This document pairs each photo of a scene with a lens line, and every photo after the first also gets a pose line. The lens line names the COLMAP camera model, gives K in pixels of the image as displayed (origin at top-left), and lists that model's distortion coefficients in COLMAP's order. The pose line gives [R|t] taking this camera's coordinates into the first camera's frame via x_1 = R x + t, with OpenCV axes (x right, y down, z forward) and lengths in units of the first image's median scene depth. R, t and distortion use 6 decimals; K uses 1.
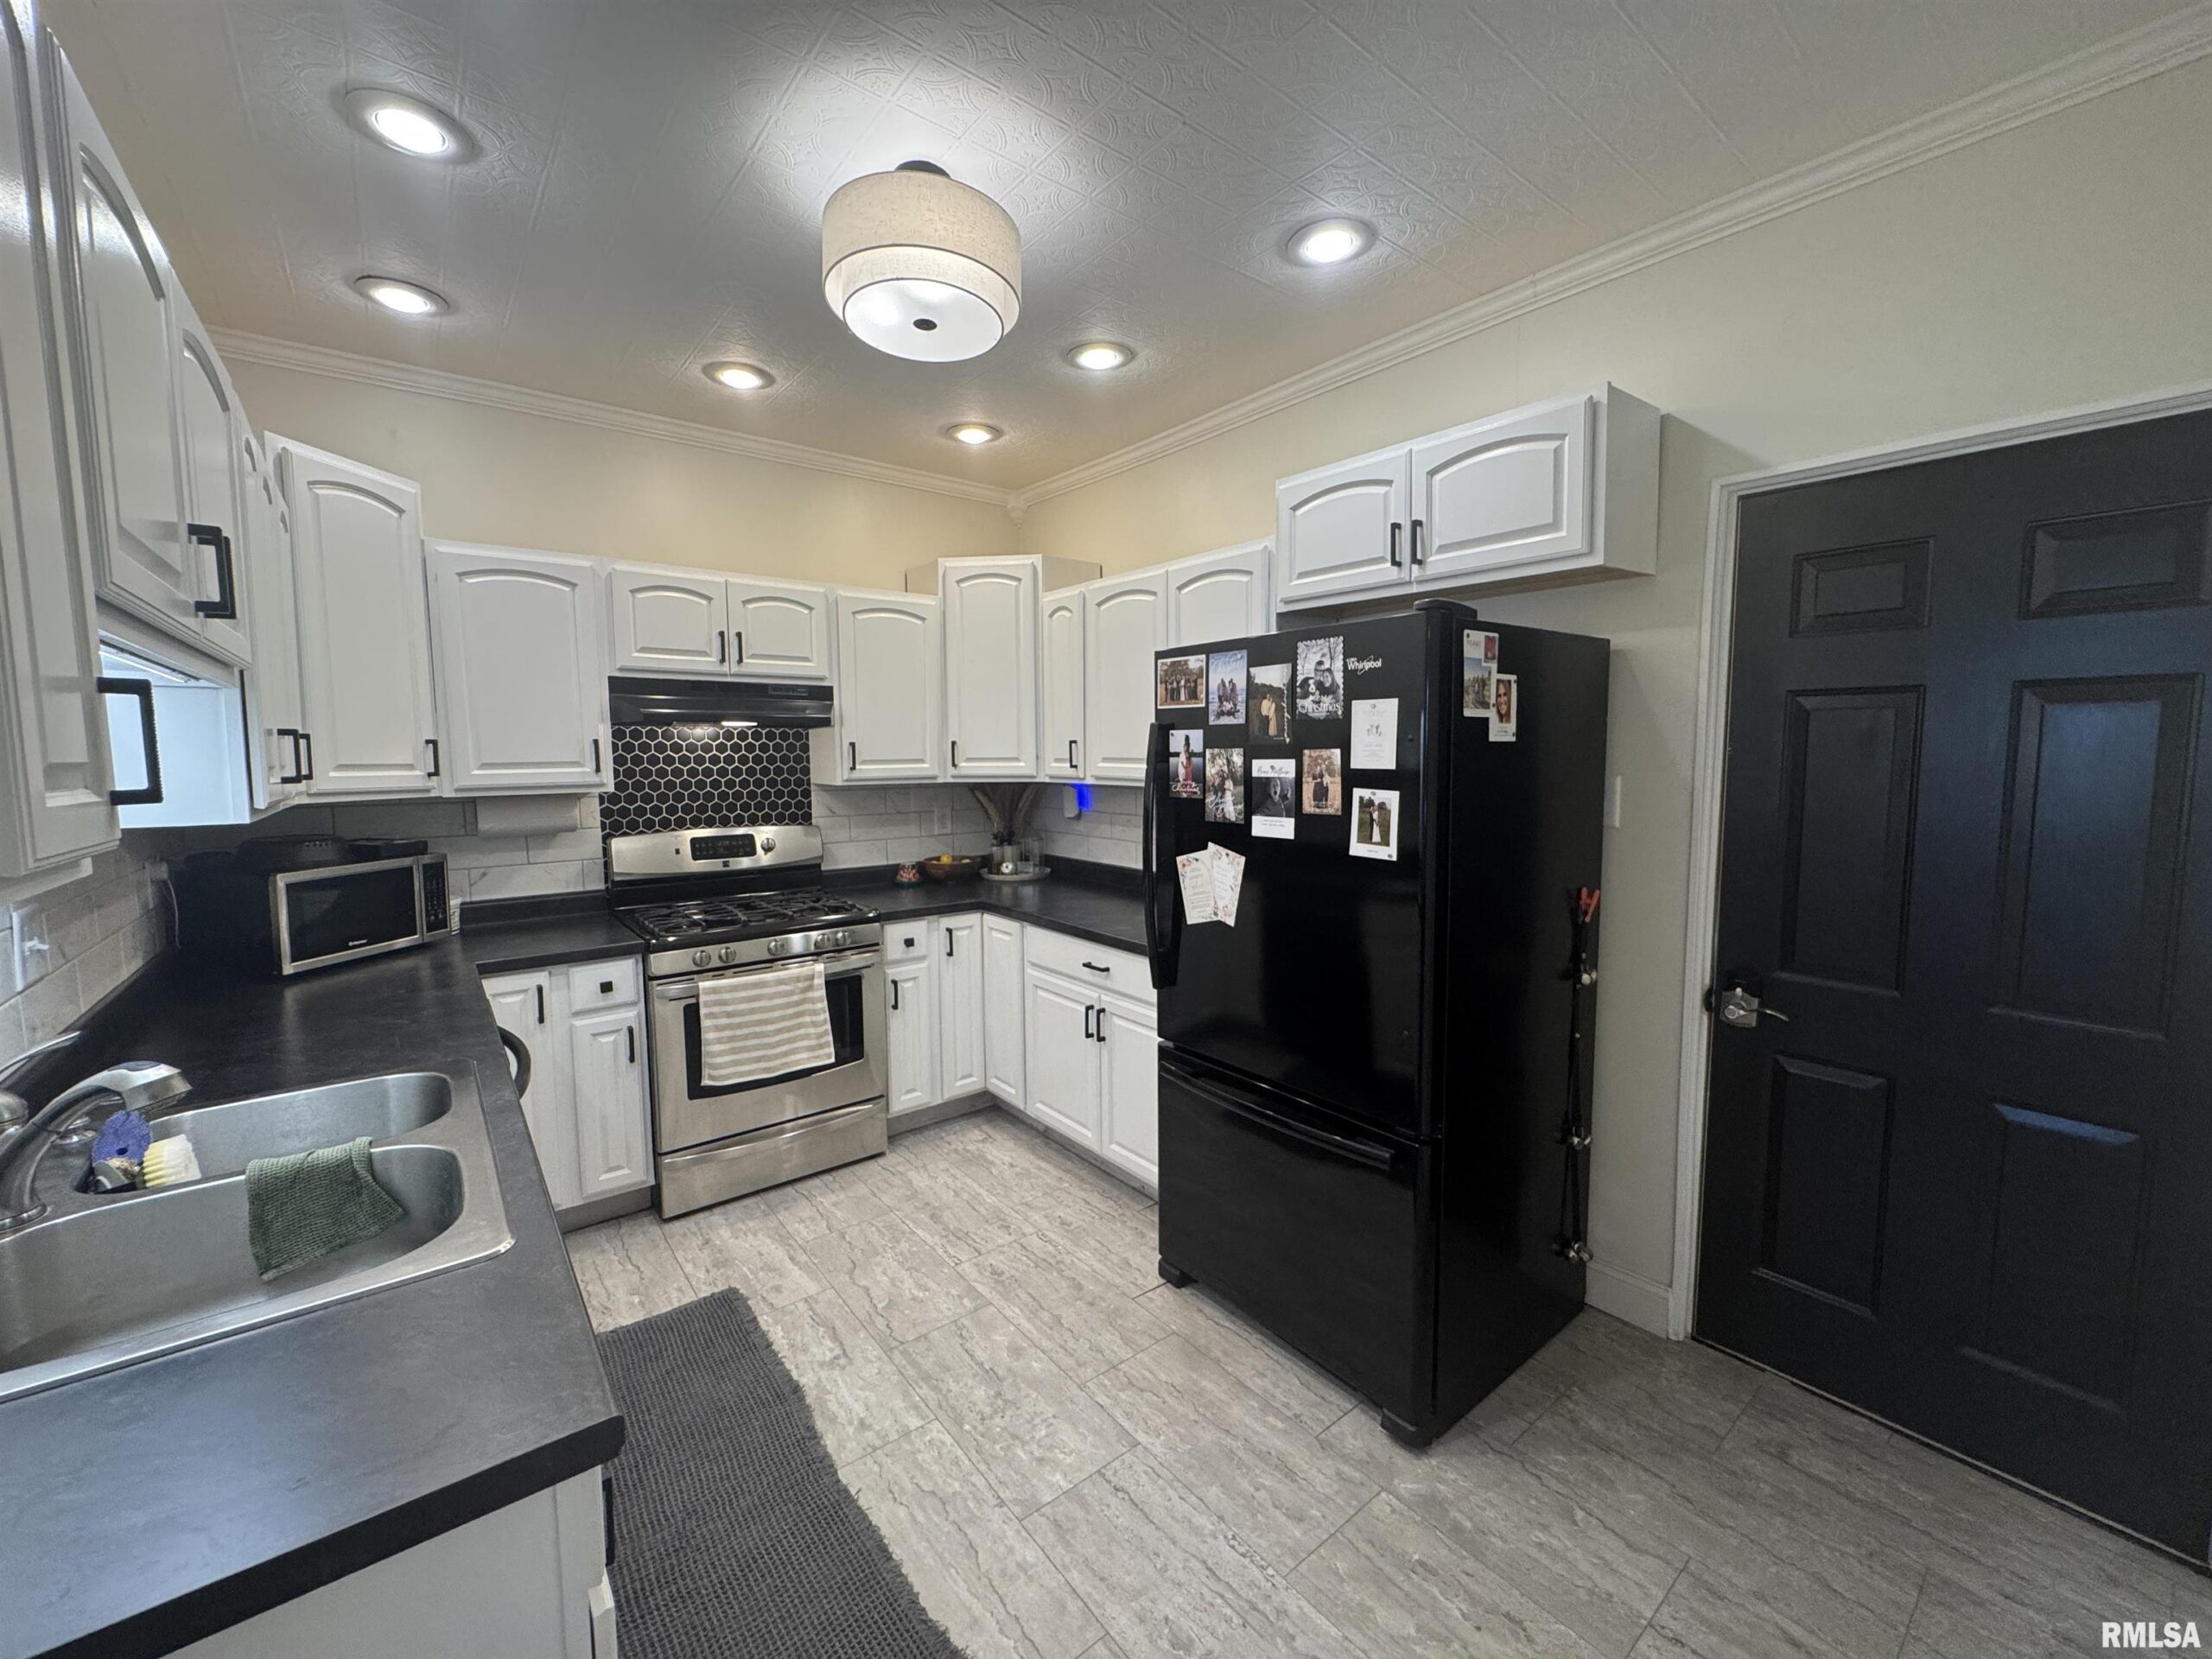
lens RADIAL K [[879.1, 0, 1106.1], [0, 879.1, 827.7], [0, 0, 1]] dist [-0.003052, 0.000021]
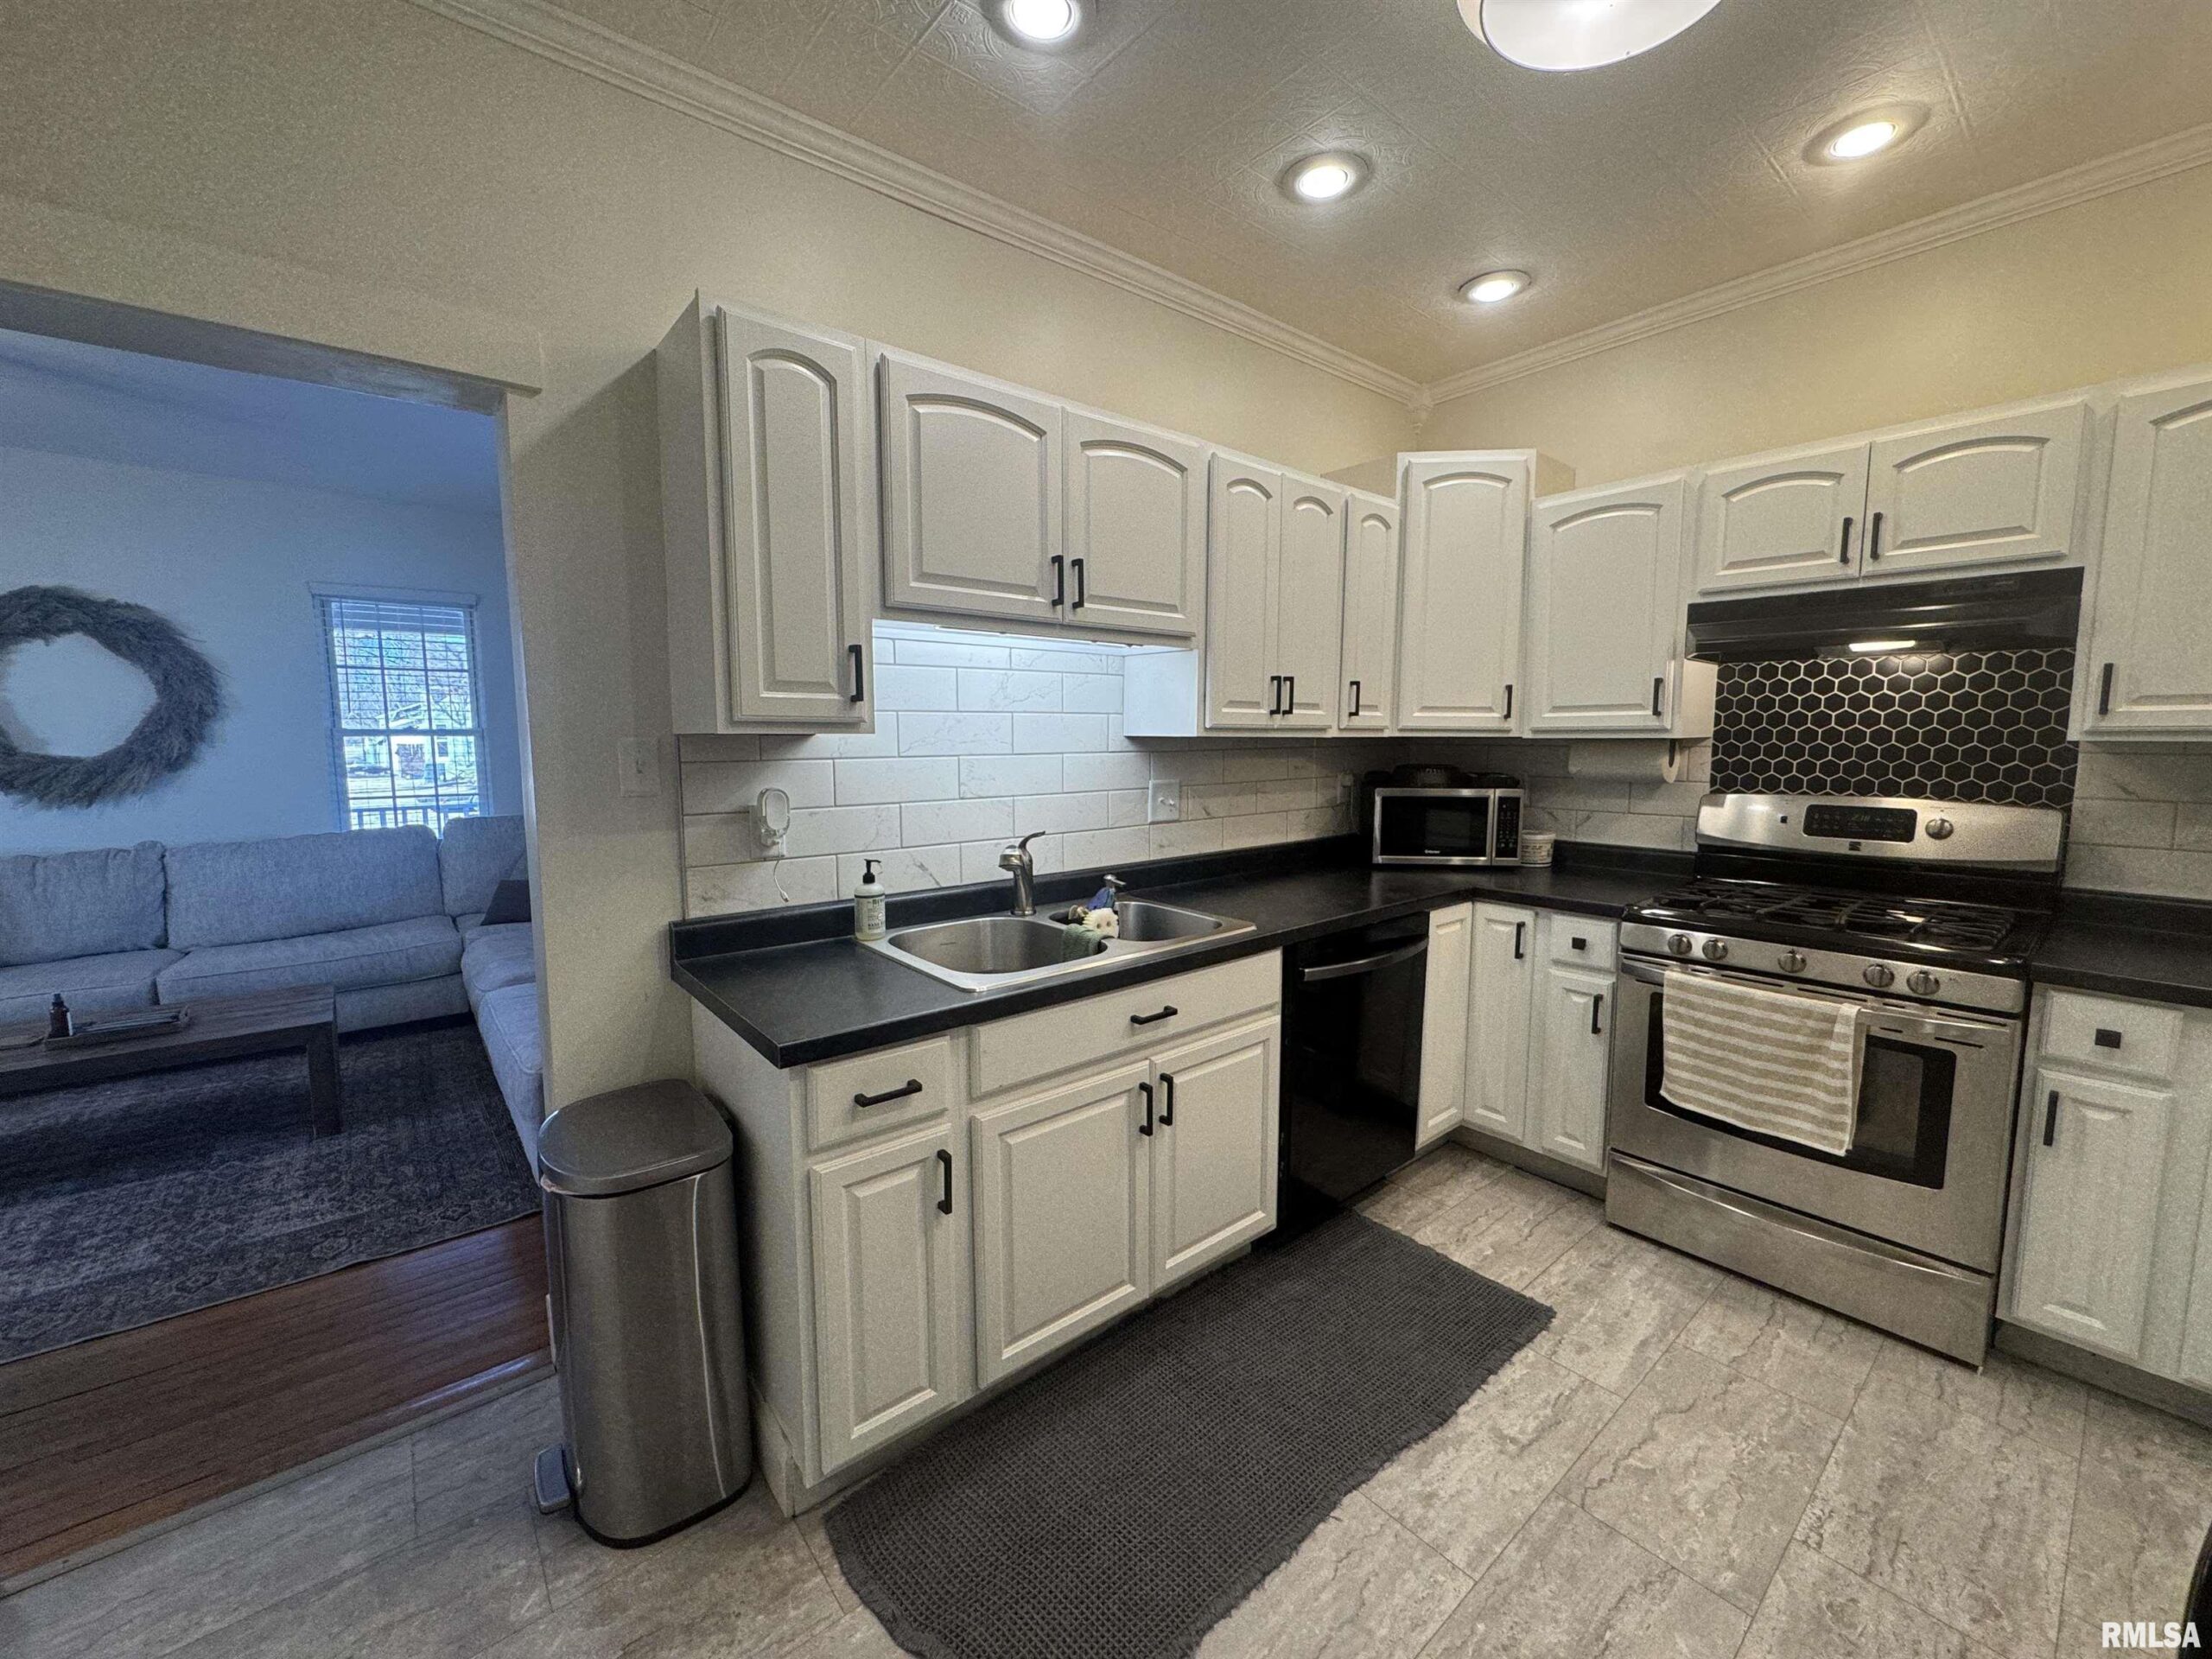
lens RADIAL K [[879.1, 0, 1102.5], [0, 879.1, 827.2], [0, 0, 1]] dist [-0.003052, 0.000021]
pose [[0.018750, 0.115324, -0.993151, 0.310189], [-0.084859, 0.989925, 0.113347, -0.004009], [0.996217, 0.082152, 0.028347, 0.422385]]
